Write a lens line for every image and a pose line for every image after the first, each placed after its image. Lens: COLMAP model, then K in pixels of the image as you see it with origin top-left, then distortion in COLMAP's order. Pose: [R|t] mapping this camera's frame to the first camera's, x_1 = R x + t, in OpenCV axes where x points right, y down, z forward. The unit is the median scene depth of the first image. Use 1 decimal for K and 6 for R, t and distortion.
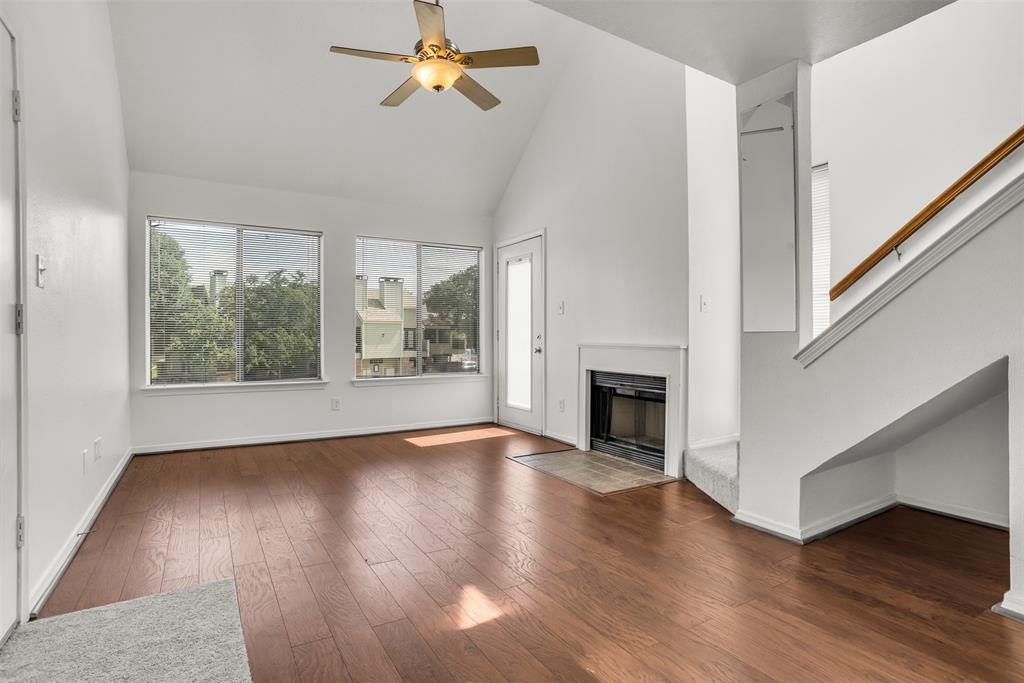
lens RADIAL K [[523.8, 0, 512.6], [0, 523.8, 336.1], [0, 0, 1]] dist [-0.069106, 0.029327]
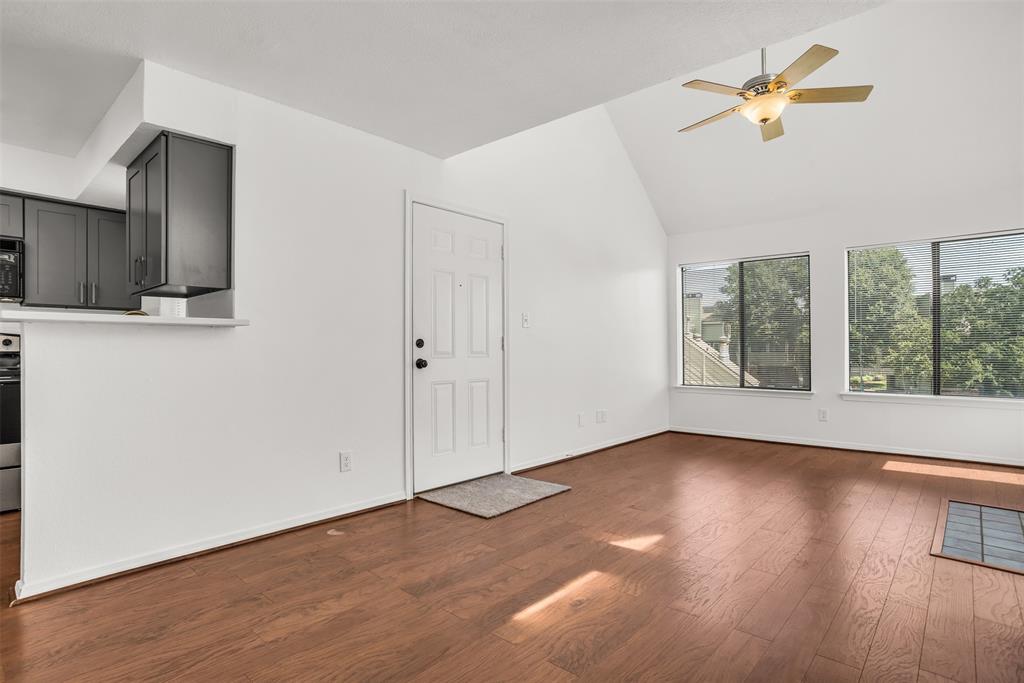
lens RADIAL K [[523.8, 0, 516.2], [0, 523.8, 351.8], [0, 0, 1]] dist [-0.069106, 0.029327]
pose [[0.296493, 0.003513, -0.955029, 0.510594], [0.002887, 0.999985, 0.004575, -0.001897], [0.955031, -0.004114, 0.296479, 0.128441]]
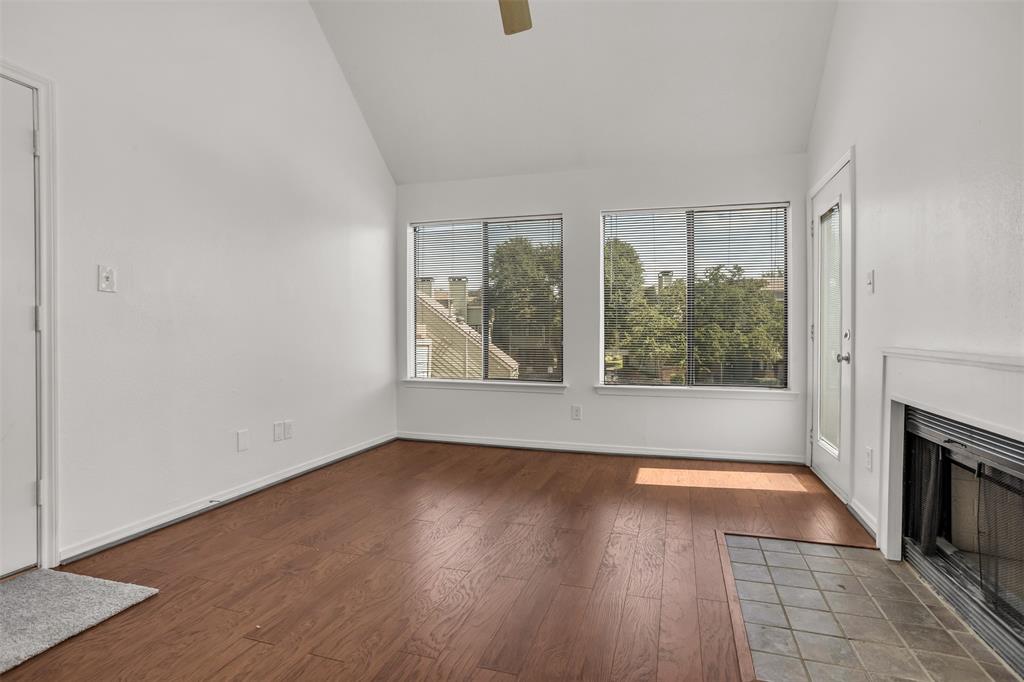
lens RADIAL K [[523.8, 0, 512.4], [0, 523.8, 336.2], [0, 0, 1]] dist [-0.069106, 0.029327]
pose [[0.662633, 0.007456, -0.748907, 0.265080], [-0.002769, 0.999968, 0.007505, -0.001354], [0.748939, -0.002899, 0.662633, 0.395258]]
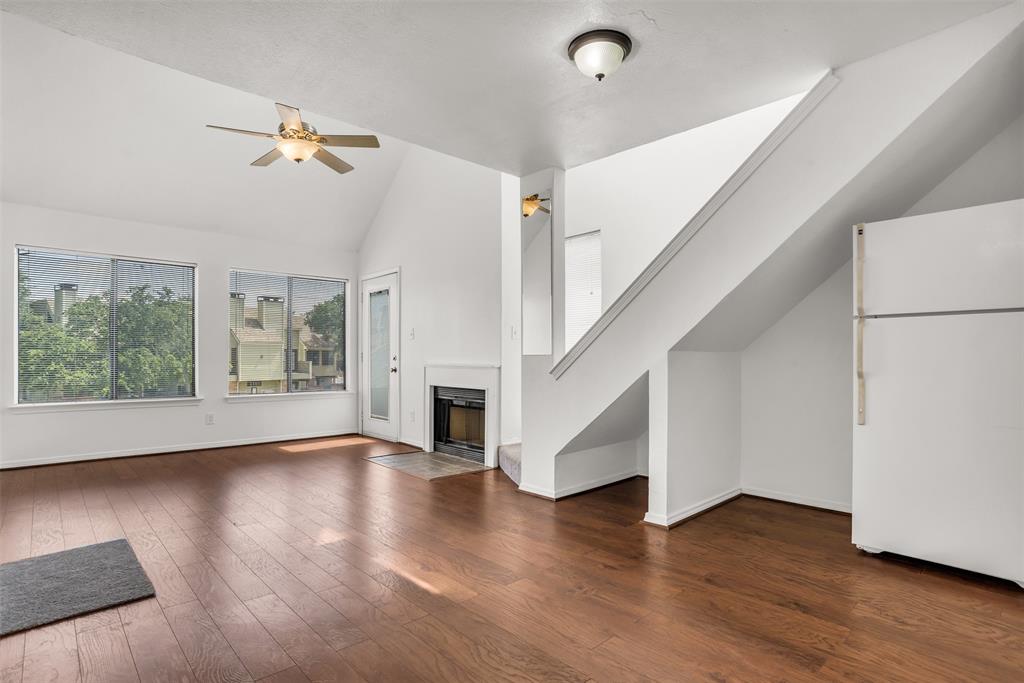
lens RADIAL K [[523.8, 0, 510.0], [0, 523.8, 356.2], [0, 0, 1]] dist [-0.069106, 0.029327]
pose [[0.979217, 0.001761, 0.202808, 0.075761], [-0.001229, 0.999995, -0.002749, -0.000651], [-0.202812, 0.002443, 0.979215, -0.232645]]
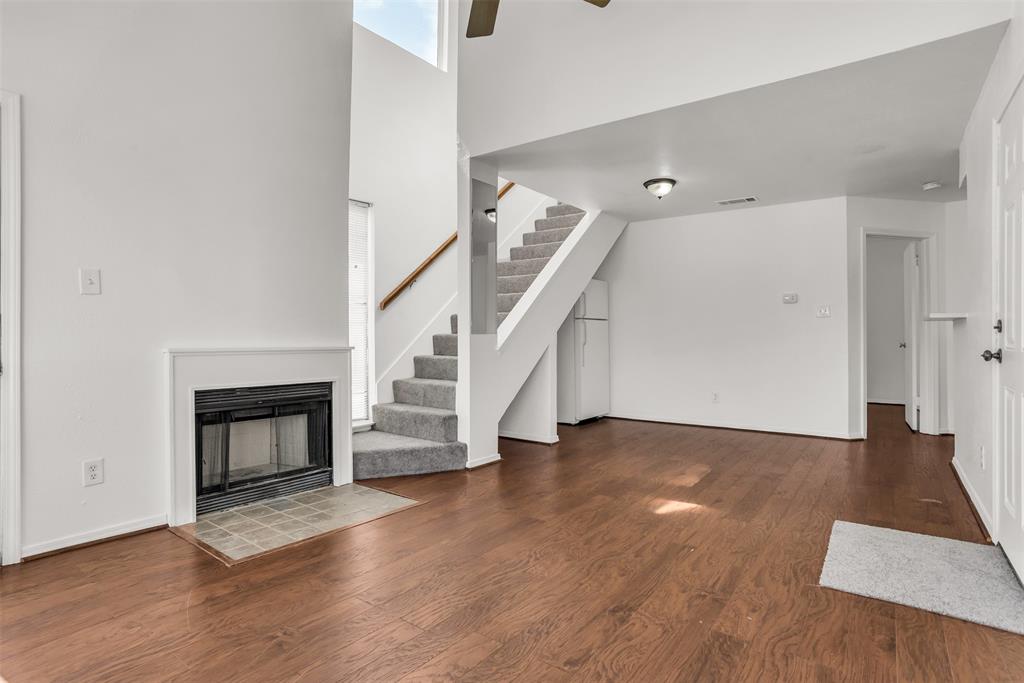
lens RADIAL K [[523.8, 0, 517.6], [0, 523.8, 332.1], [0, 0, 1]] dist [-0.069106, 0.029327]
pose [[-0.384561, 0.008829, 0.923057, -0.564782], [-0.000060, 0.999954, -0.009590, 0.000098], [-0.923099, -0.003743, -0.384543, 0.874457]]
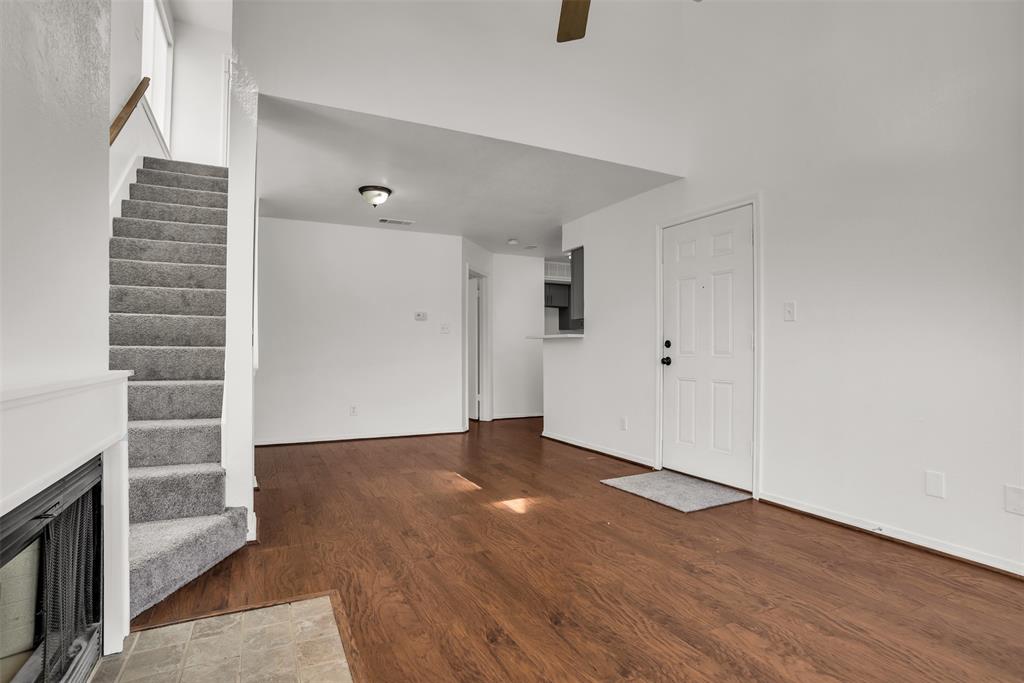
lens RADIAL K [[523.8, 0, 508.2], [0, 523.8, 339.6], [0, 0, 1]] dist [-0.069106, 0.029327]
pose [[-0.996234, 0.000442, 0.086709, -0.073673], [-0.001038, 0.999855, -0.017017, -0.003448], [-0.086704, -0.017043, -0.996088, 1.176916]]
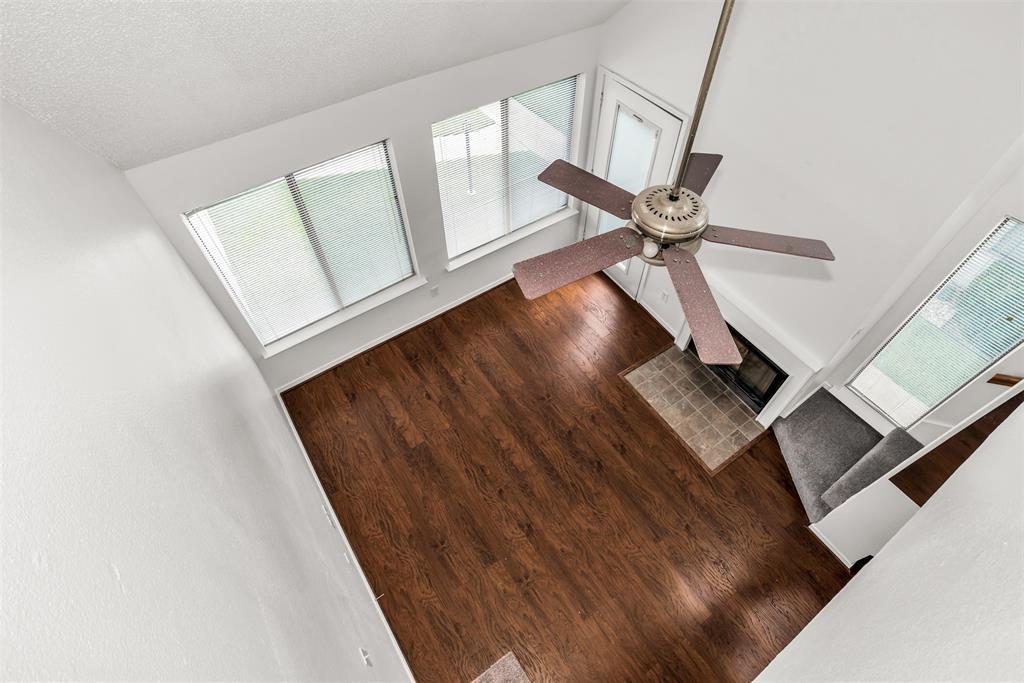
lens RADIAL K [[521.8, 0, 512.3], [0, 521.8, 341.2], [0, 0, 1]] dist [-0.046091, 0.005832]
pose [[0.998655, -0.042723, 0.029375, -0.253845], [0.002323, 0.602864, 0.797840, -0.677038], [-0.051795, -0.796699, 0.602153, 0.363482]]
